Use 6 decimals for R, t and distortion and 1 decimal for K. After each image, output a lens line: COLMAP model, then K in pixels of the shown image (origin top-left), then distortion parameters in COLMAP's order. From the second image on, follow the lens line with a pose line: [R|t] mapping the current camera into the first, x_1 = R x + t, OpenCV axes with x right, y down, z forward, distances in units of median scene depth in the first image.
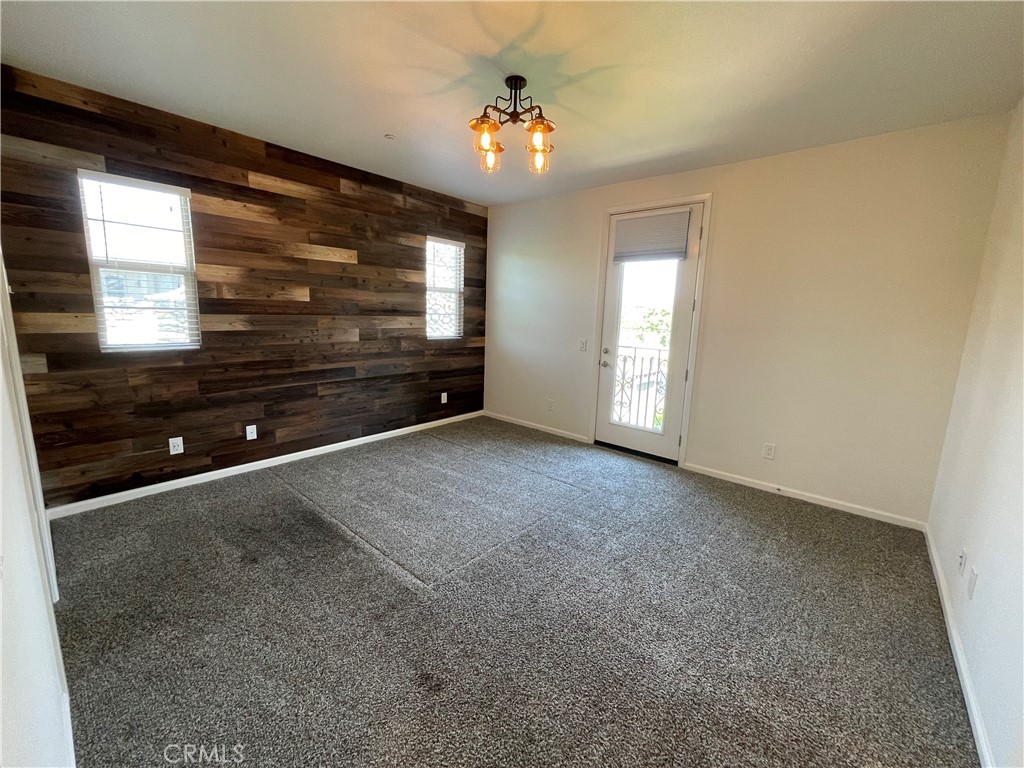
lens RADIAL K [[415.0, 0, 503.7], [0, 415.0, 383.3], [0, 0, 1]] dist [-0.005517, 0.002459]
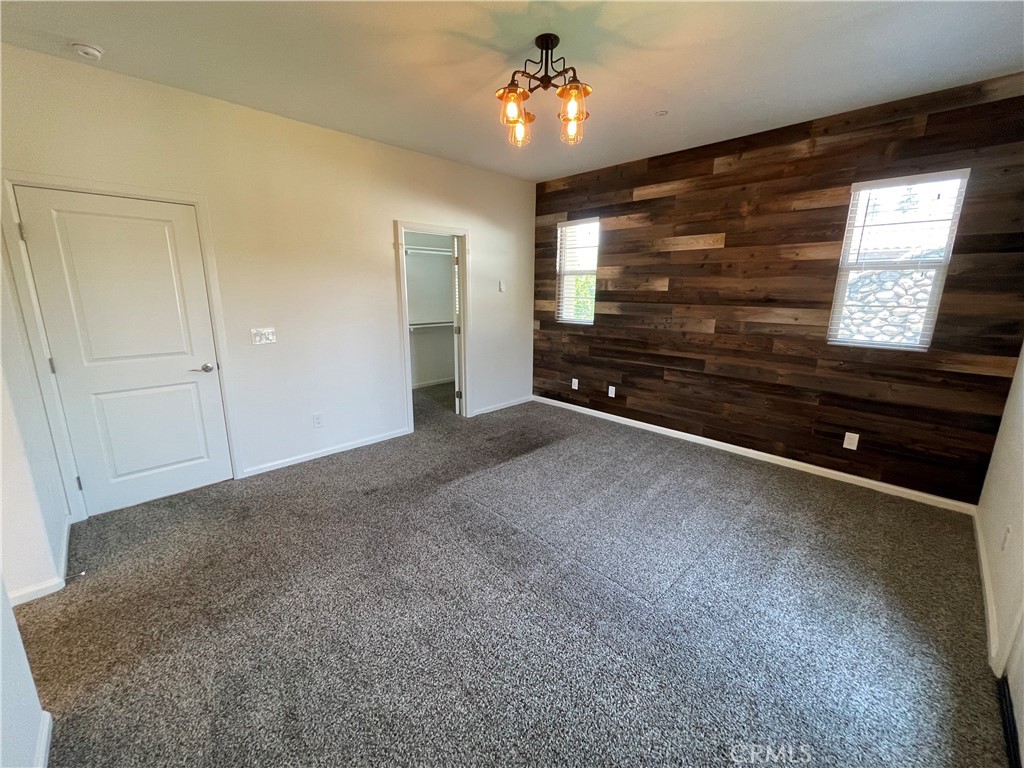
lens RADIAL K [[415.0, 0, 520.2], [0, 415.0, 384.5], [0, 0, 1]] dist [-0.005517, 0.002459]
pose [[-0.064391, 0.193715, -0.978942, 0.653093], [-0.183638, 0.961925, 0.202427, -0.109513], [0.980883, 0.192805, -0.026366, 0.688530]]
